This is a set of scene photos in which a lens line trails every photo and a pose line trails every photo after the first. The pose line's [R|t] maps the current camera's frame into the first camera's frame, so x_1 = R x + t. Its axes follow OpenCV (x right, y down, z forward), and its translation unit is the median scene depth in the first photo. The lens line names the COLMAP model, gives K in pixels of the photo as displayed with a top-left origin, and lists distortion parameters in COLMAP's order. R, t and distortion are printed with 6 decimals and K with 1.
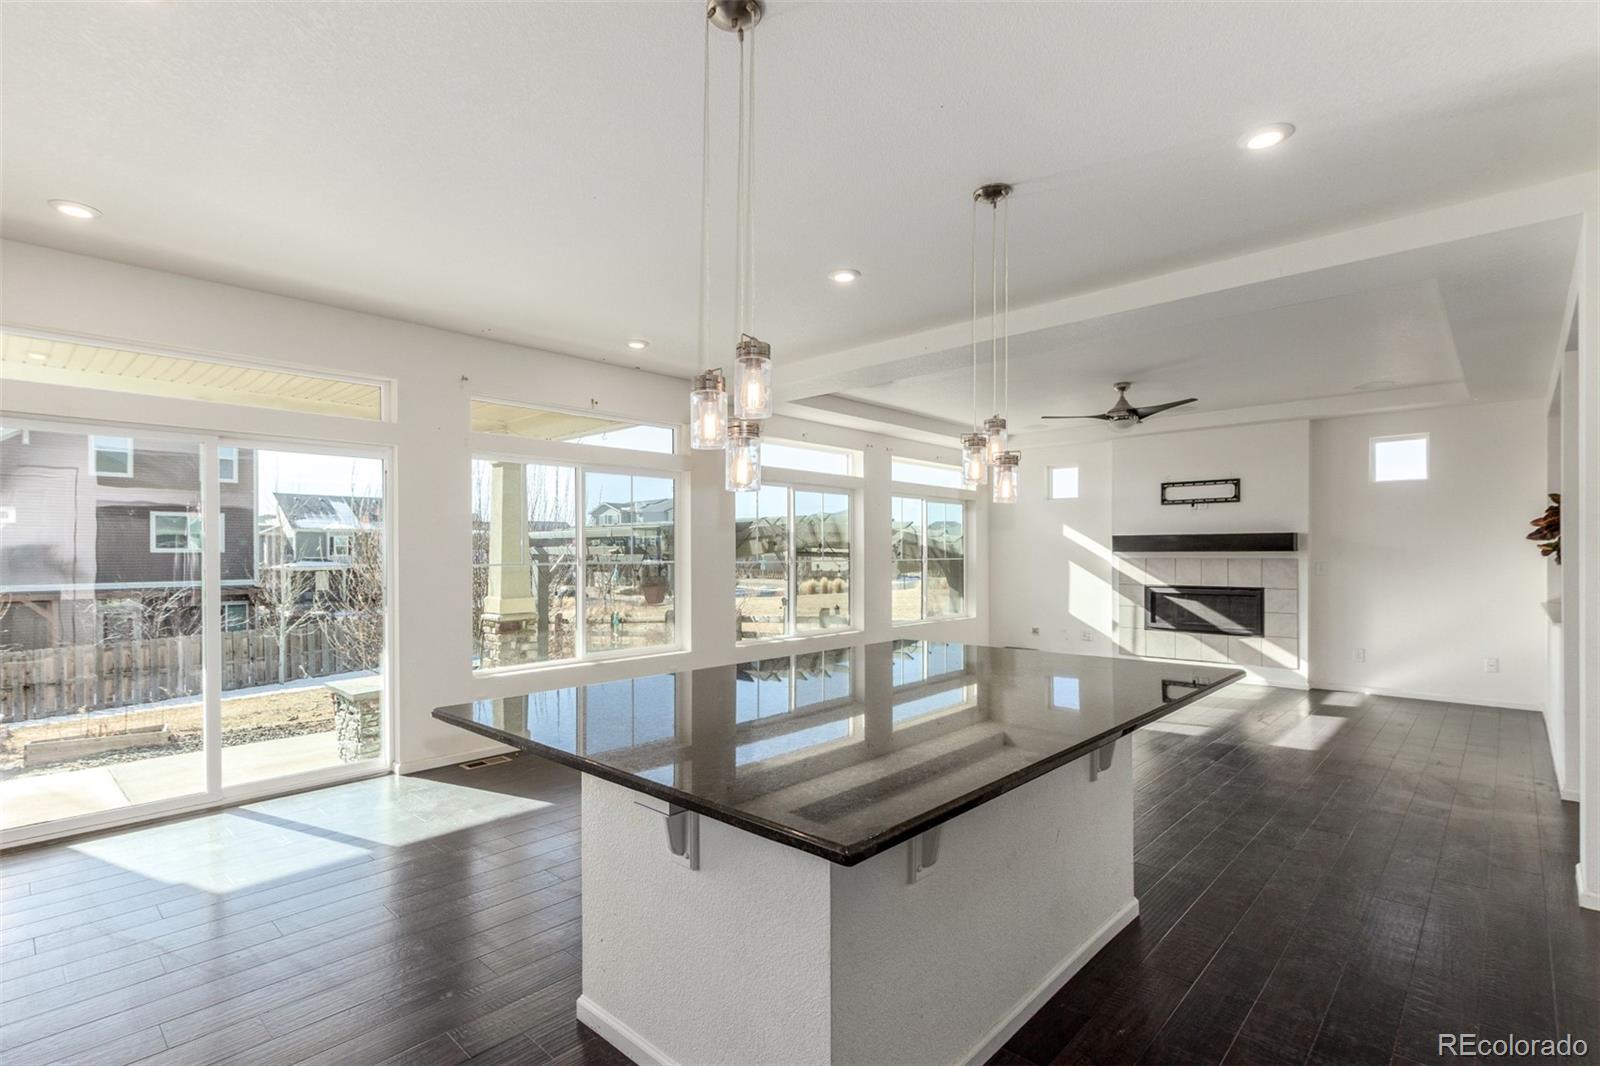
lens RADIAL K [[739.7, 0, 803.7], [0, 739.7, 548.0], [0, 0, 1]] dist [0.011503, -0.003914]
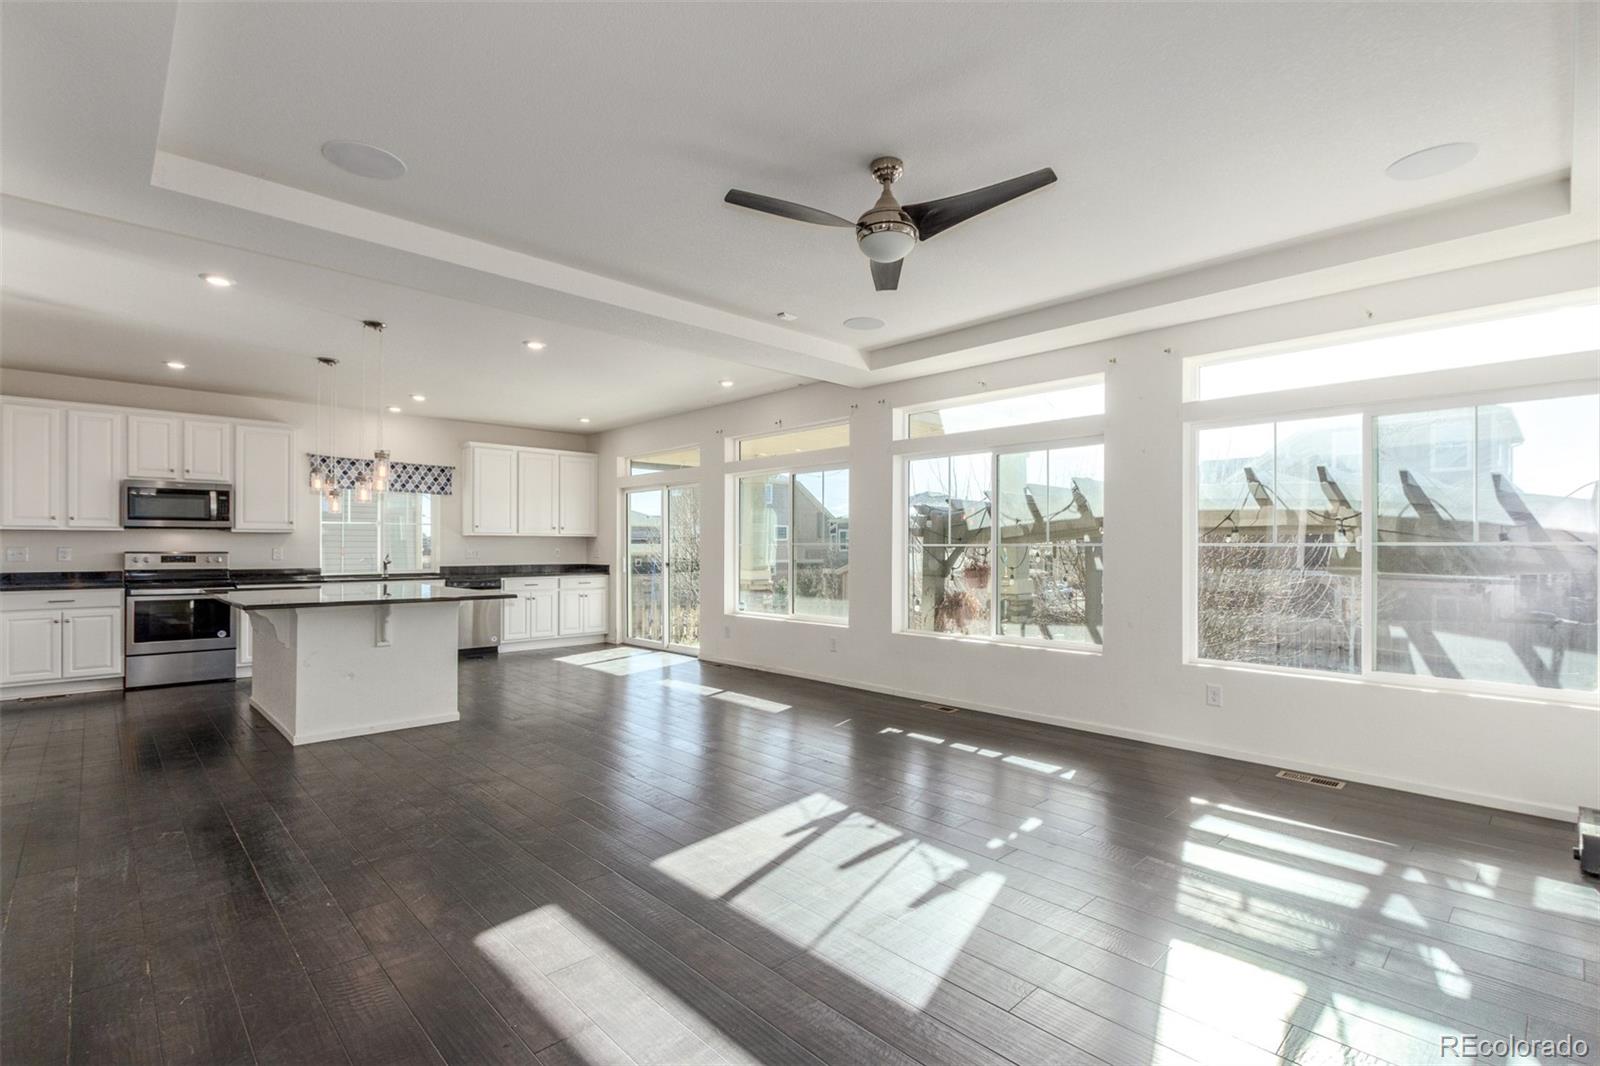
lens RADIAL K [[739.7, 0, 808.4], [0, 739.7, 539.1], [0, 0, 1]] dist [0.011503, -0.003914]
pose [[-0.061041, -0.005534, -0.998120, 0.711283], [0.004956, 0.999971, -0.005848, 0.015307], [0.998123, -0.005304, -0.061012, 0.762644]]
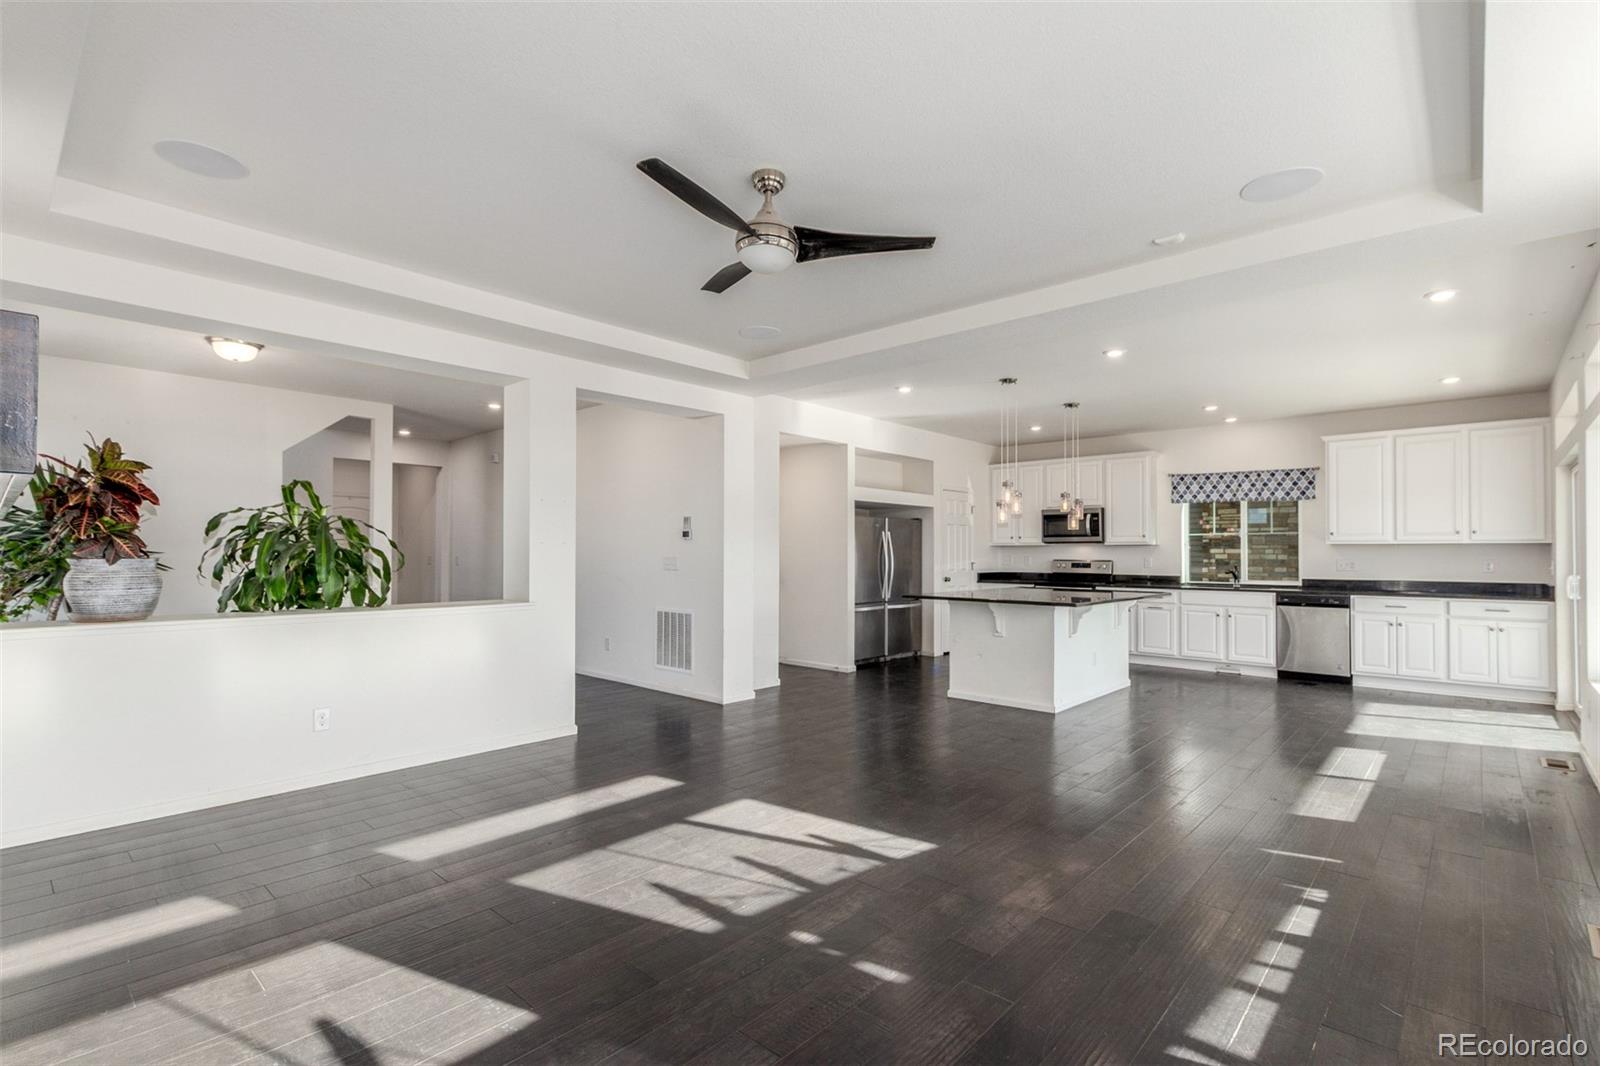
lens RADIAL K [[739.7, 0, 809.2], [0, 739.7, 540.4], [0, 0, 1]] dist [0.011503, -0.003914]
pose [[-0.999946, 0.001314, -0.010321, 0.319633], [0.001555, 0.999725, -0.023386, 0.017165], [0.010287, -0.023401, -0.999673, 1.143008]]
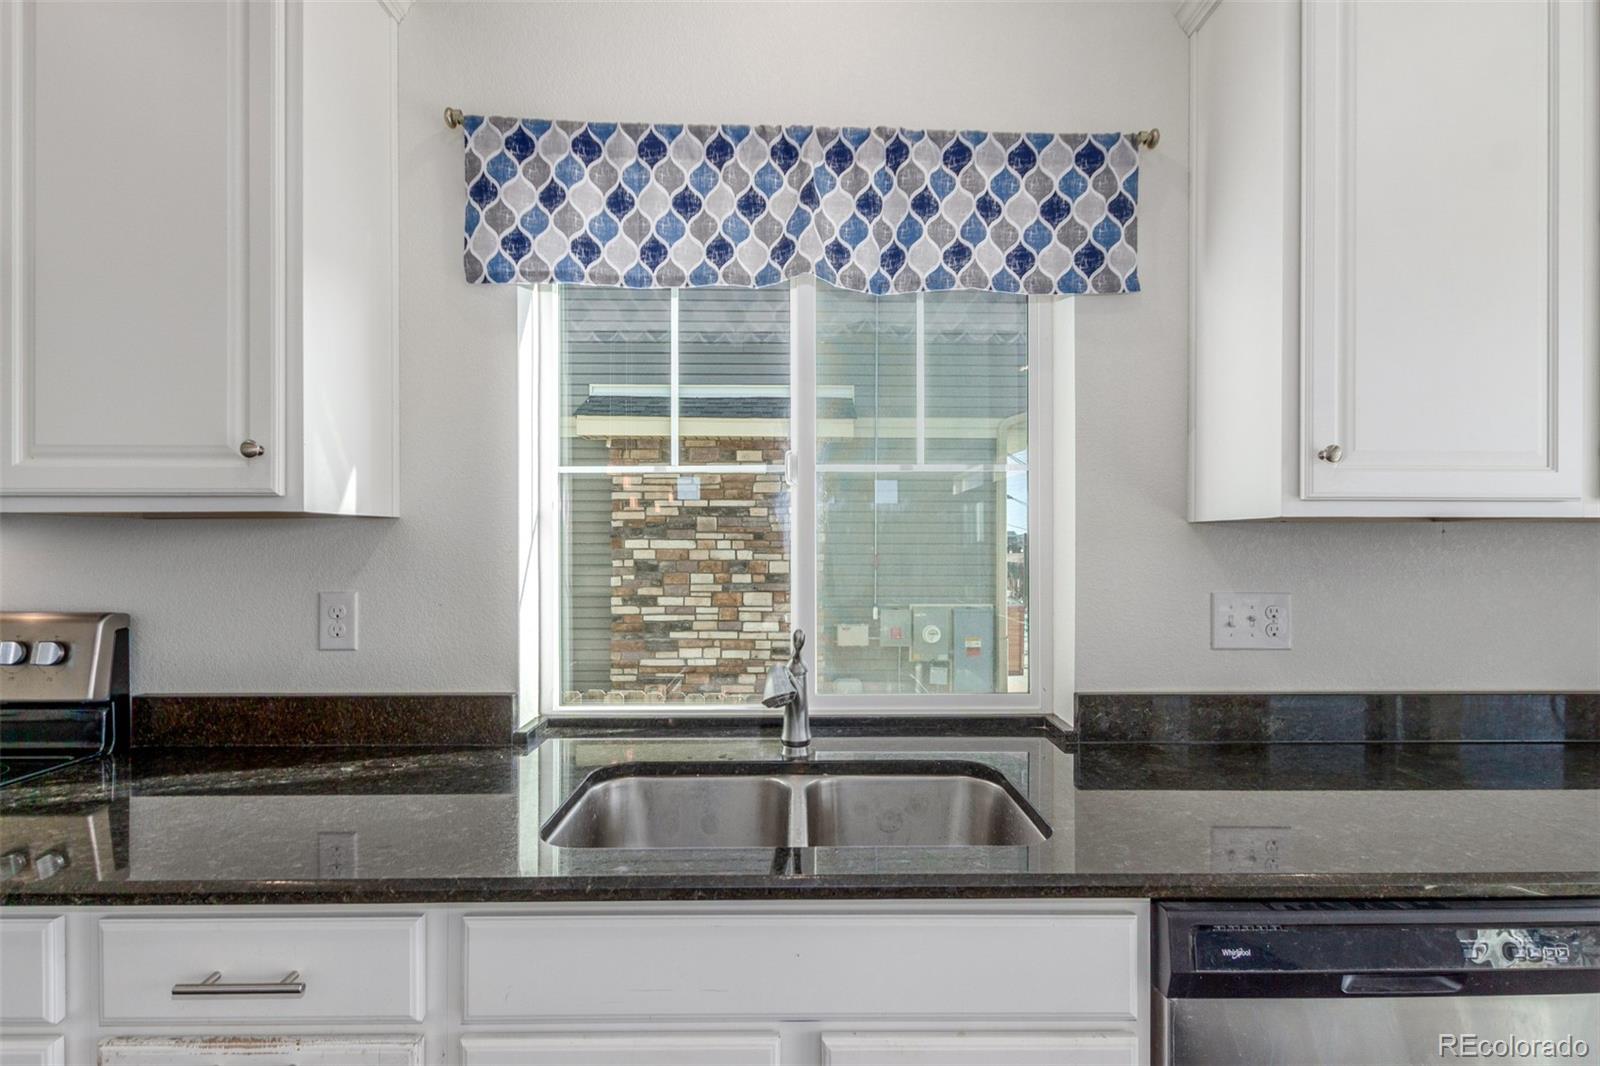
lens RADIAL K [[739.7, 0, 806.6], [0, 739.7, 543.4], [0, 0, 1]] dist [0.011503, -0.003914]
pose [[-0.724735, 0.003713, -0.689018, -0.164360], [0.007430, 0.999969, -0.002427, 0.006261], [0.688988, -0.006878, -0.724740, 0.243707]]
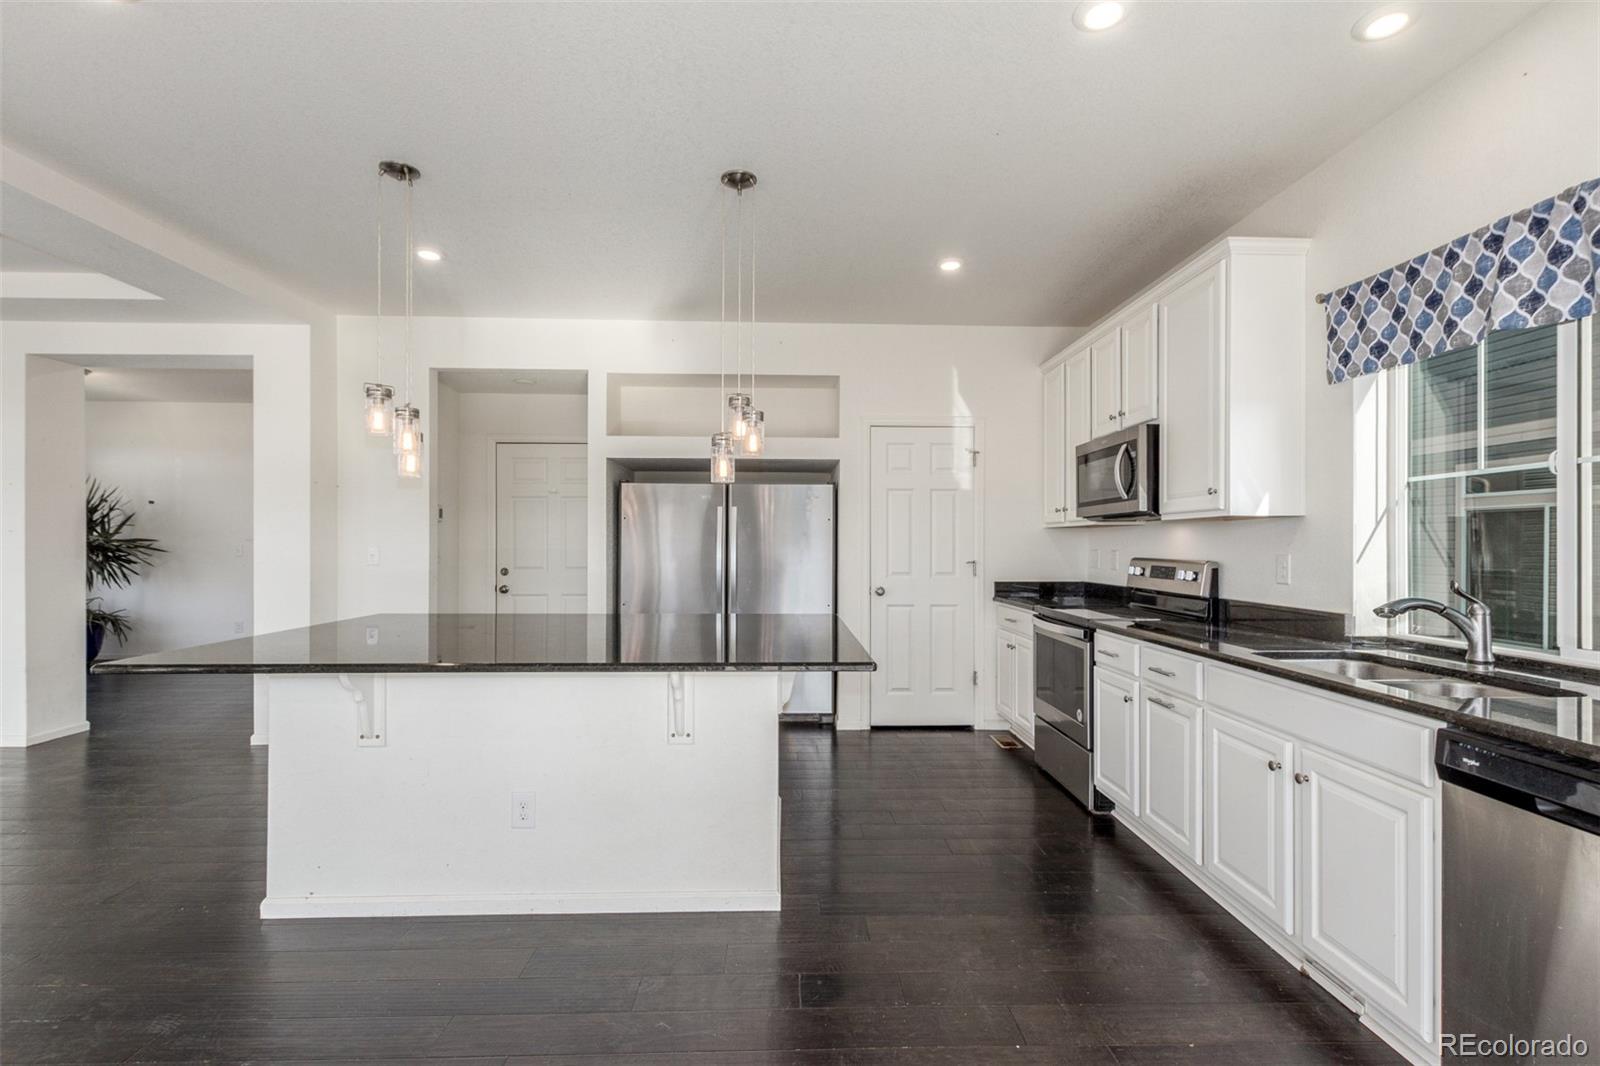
lens RADIAL K [[739.7, 0, 802.1], [0, 739.7, 537.5], [0, 0, 1]] dist [0.011503, -0.003914]
pose [[-0.697138, 0.008015, 0.716892, -0.313259], [-0.006404, 0.999828, -0.017405, 0.017170], [-0.716908, -0.016724, -0.696967, 0.467647]]
